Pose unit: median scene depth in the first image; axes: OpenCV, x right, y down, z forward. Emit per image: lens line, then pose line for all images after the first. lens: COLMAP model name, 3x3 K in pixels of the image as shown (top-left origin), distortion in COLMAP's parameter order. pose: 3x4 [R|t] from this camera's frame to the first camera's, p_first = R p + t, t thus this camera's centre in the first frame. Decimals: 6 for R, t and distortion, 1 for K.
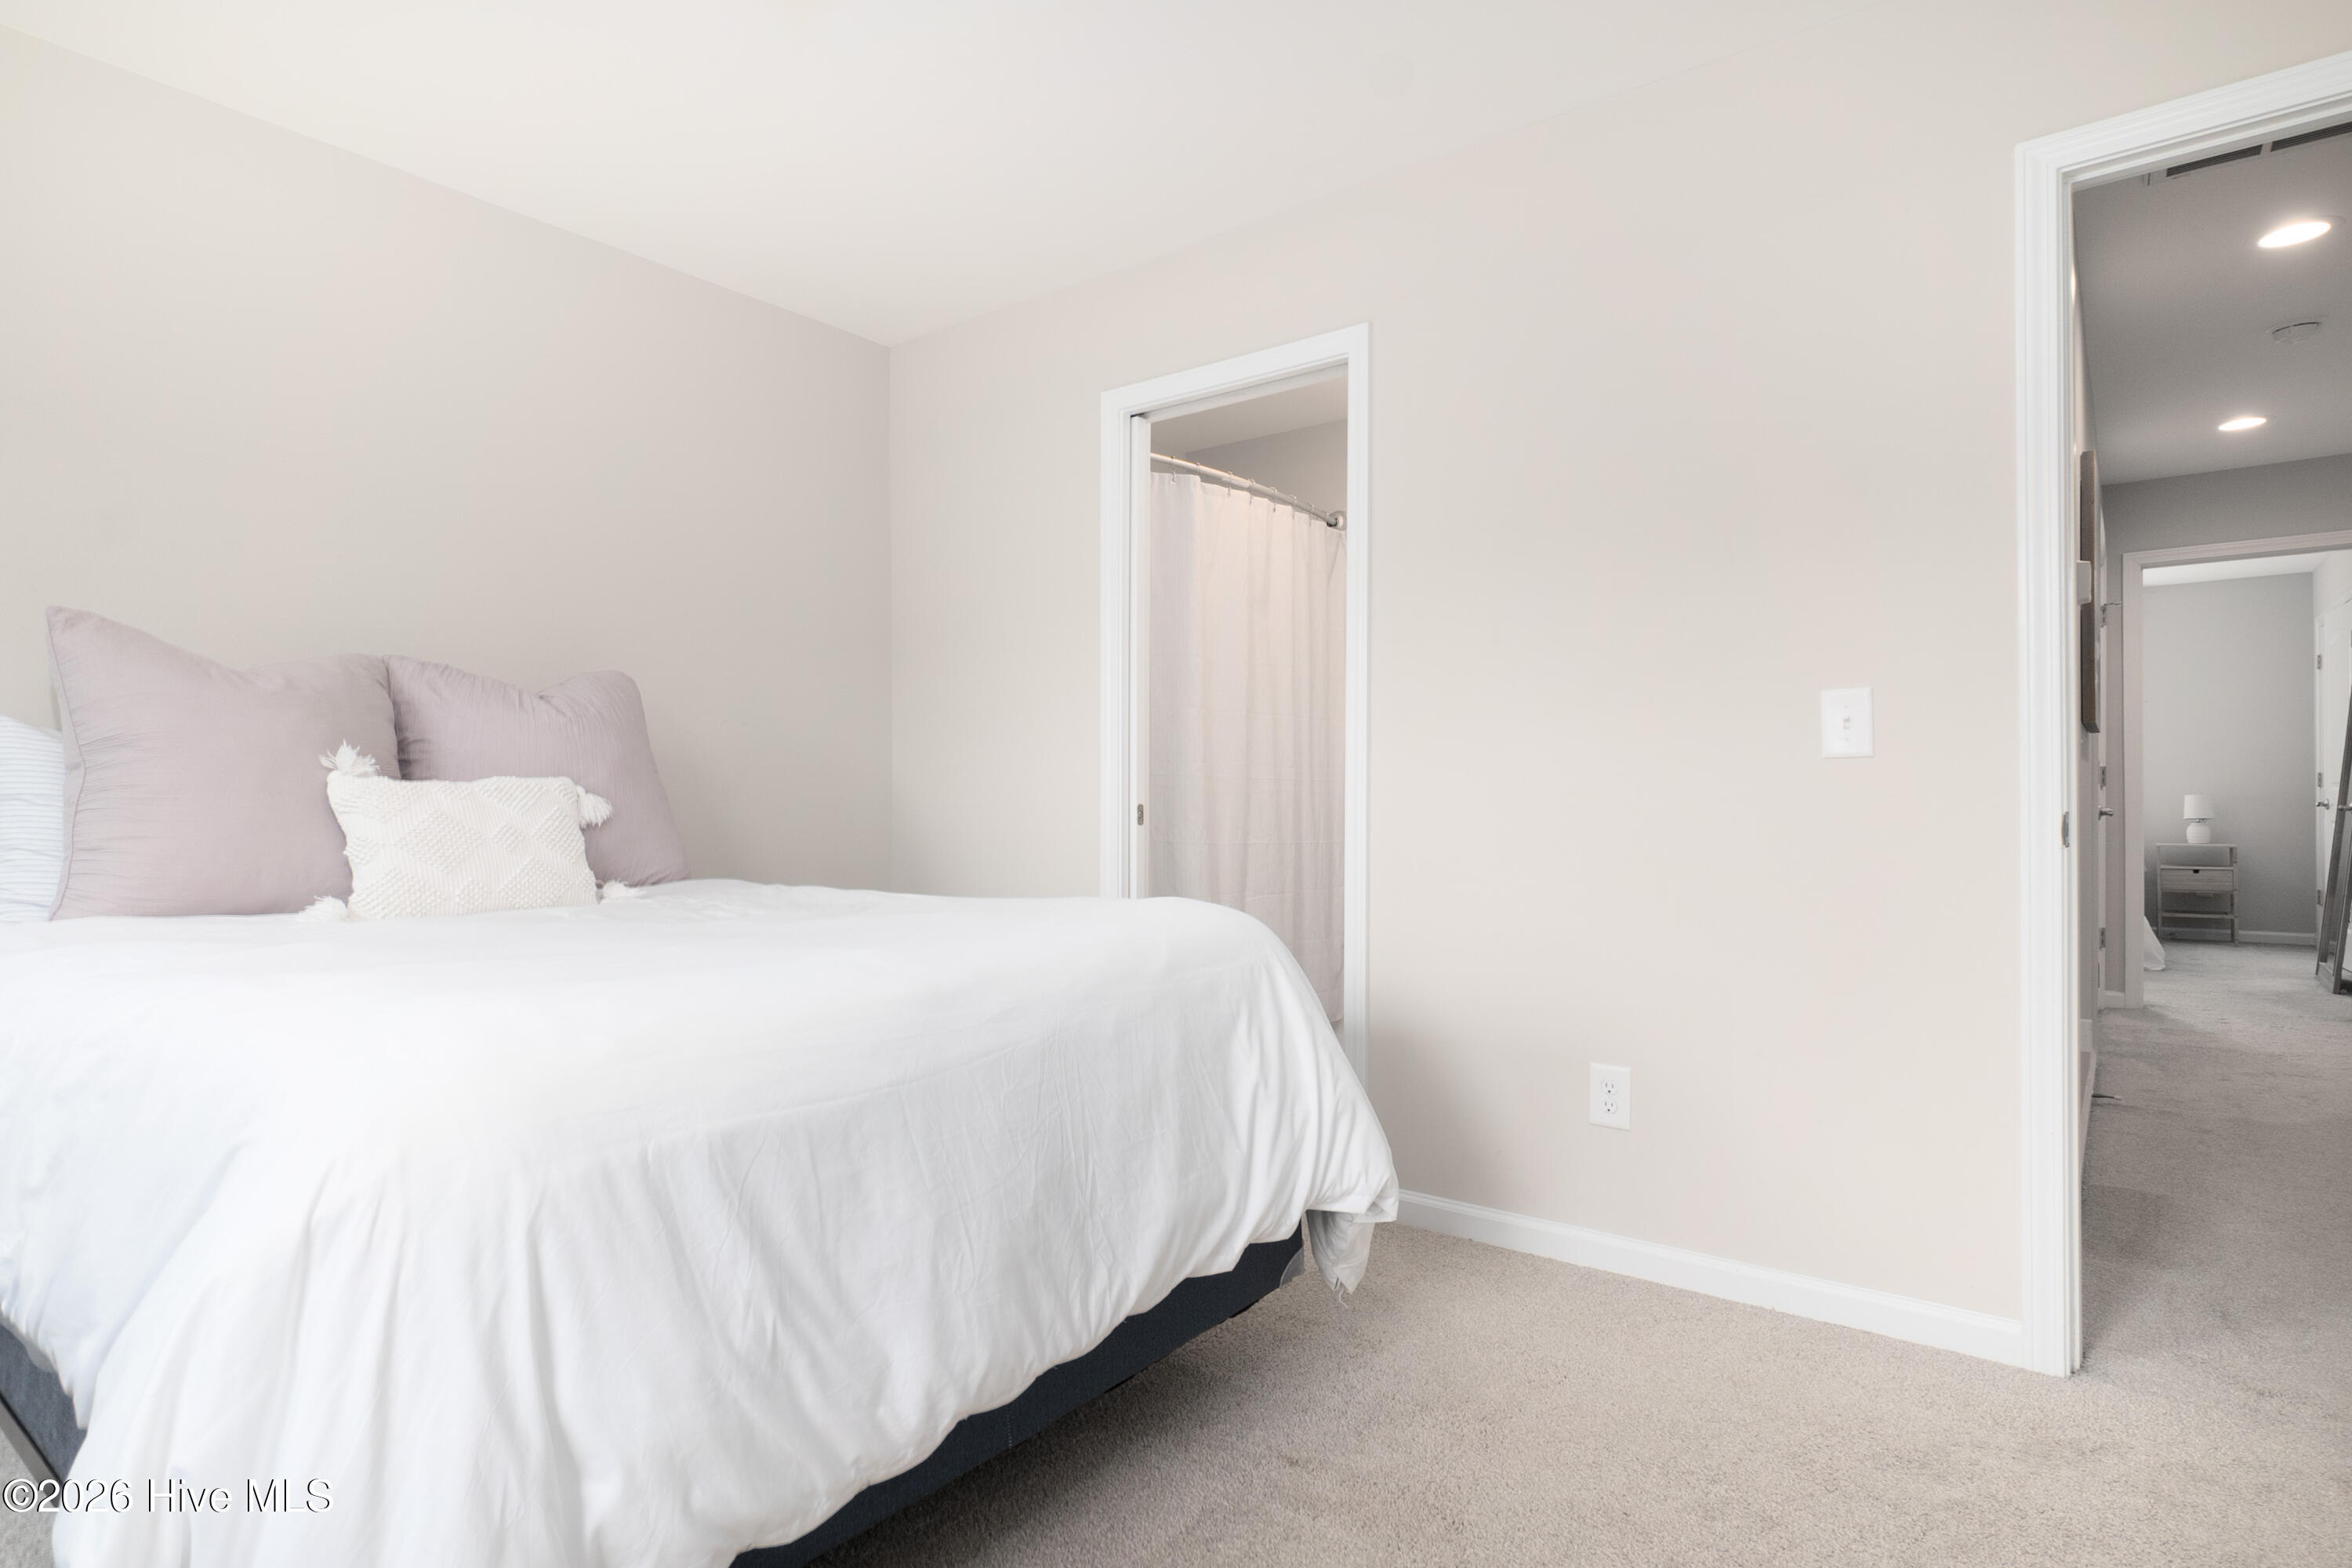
lens RADIAL K [[1233.3, 0, 1176.0], [0, 1233.3, 784.0], [0, 0, 1]] dist [-0.002431, -0.000133]
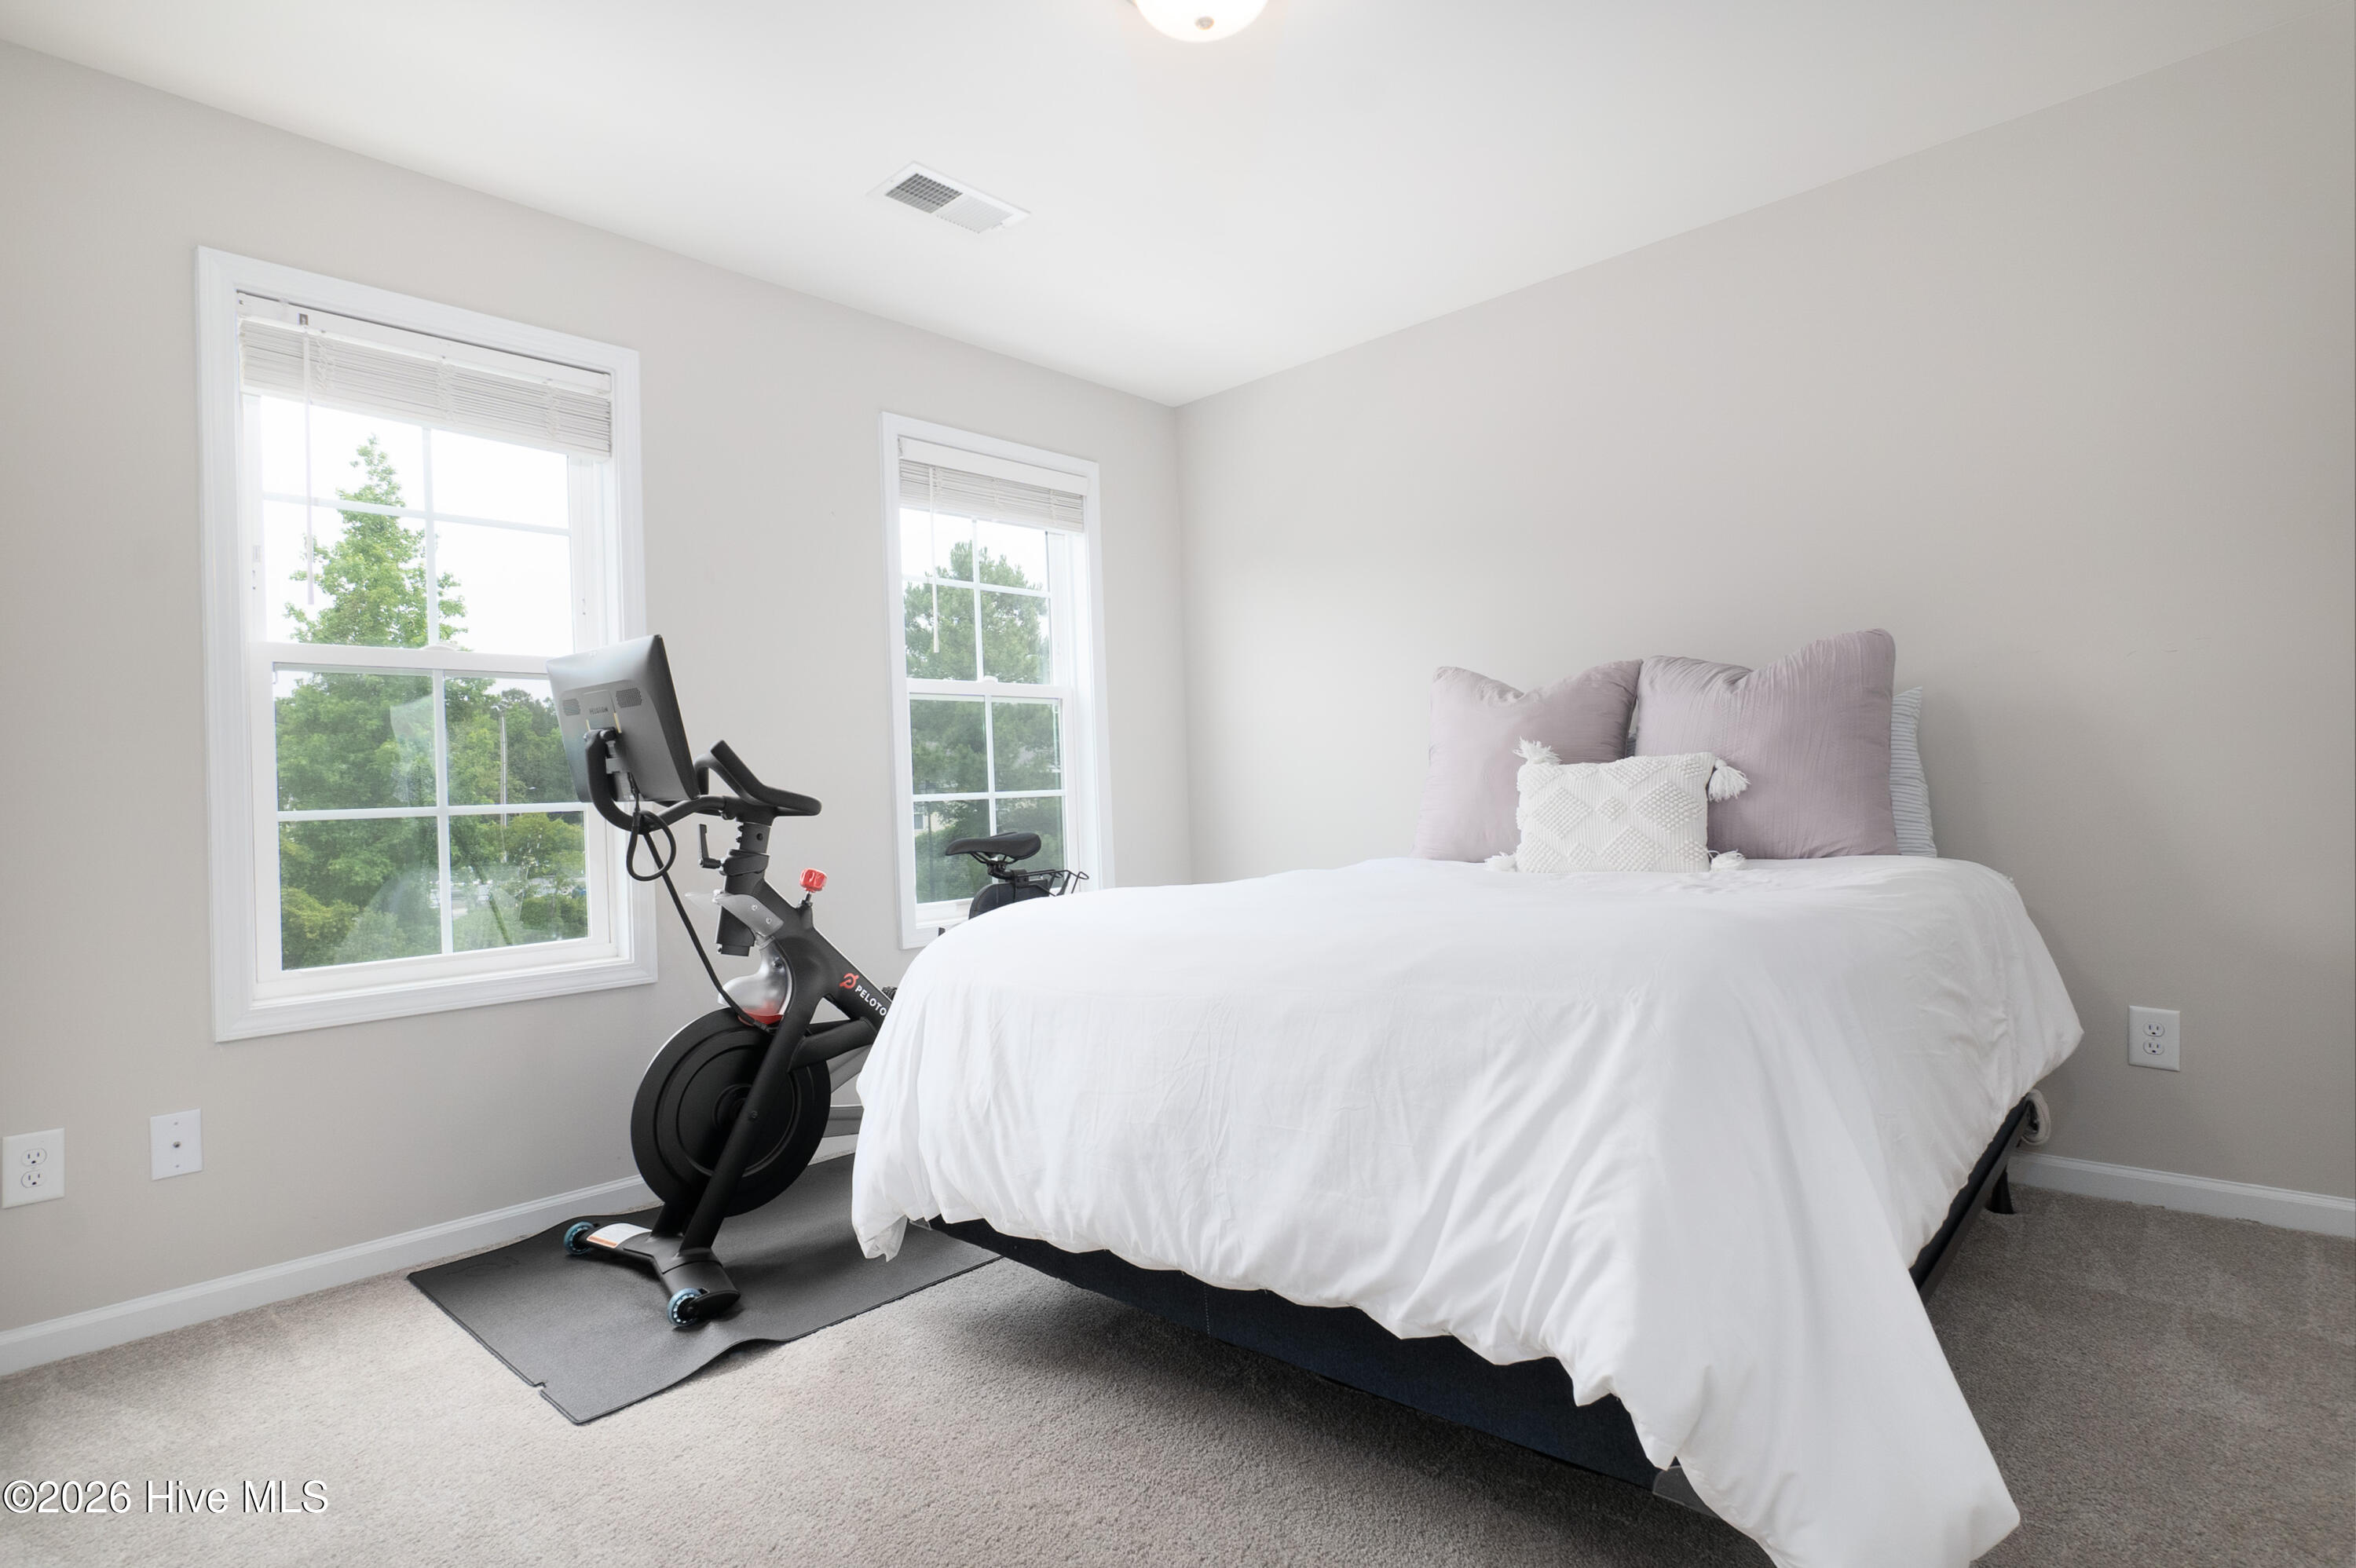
lens RADIAL K [[1205.5, 0, 1174.8], [0, 1205.5, 729.3], [0, 0, 1]] dist [-0.012868, 0.000131]
pose [[-0.077677, -0.048675, -0.995790, 1.082383], [0.048865, 0.997421, -0.052567, 0.011919], [0.995780, -0.052743, -0.075098, 1.109801]]
